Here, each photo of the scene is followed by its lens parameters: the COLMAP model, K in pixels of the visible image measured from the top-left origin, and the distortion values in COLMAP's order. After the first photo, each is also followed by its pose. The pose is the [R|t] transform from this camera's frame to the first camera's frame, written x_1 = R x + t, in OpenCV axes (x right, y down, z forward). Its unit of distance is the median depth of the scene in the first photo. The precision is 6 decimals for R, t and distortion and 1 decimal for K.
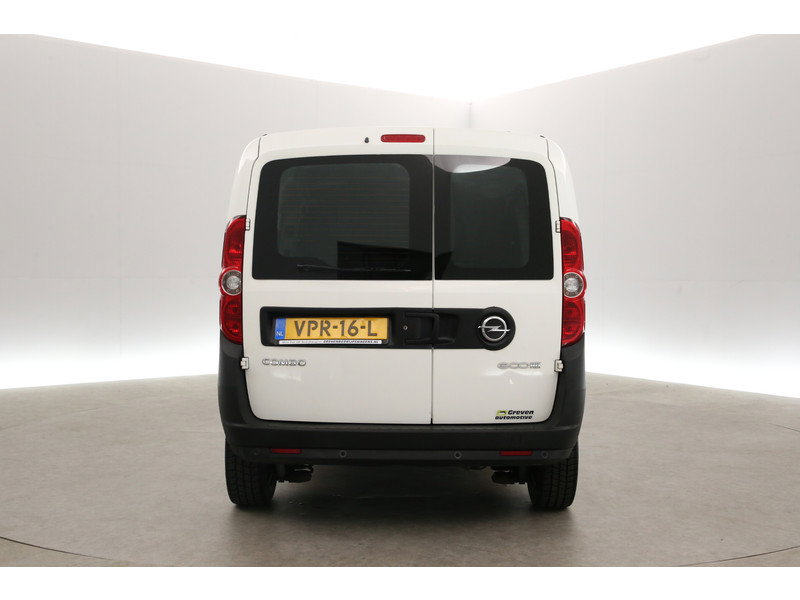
lens RADIAL K [[953.6, 0, 398.5], [0, 953.6, 299.4], [0, 0, 1]] dist [0.011847, 0.000000]
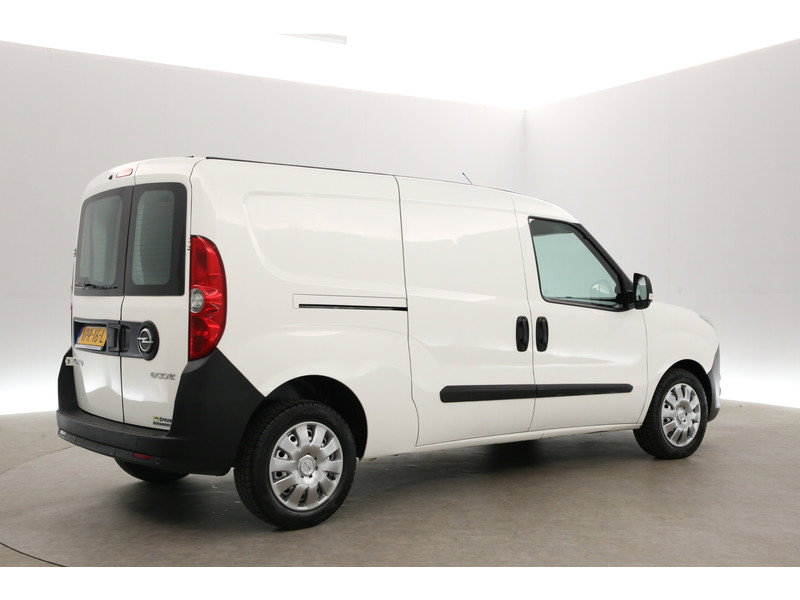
lens RADIAL K [[967.7, 0, 379.2], [0, 967.7, 322.8], [0, 0, 1]] dist [0.040568, 0.000000]
pose [[0.990798, 0.011169, -0.134890, 0.501924], [-0.009465, 0.999867, 0.013263, -0.005735], [0.135020, -0.011864, 0.990772, -0.039164]]
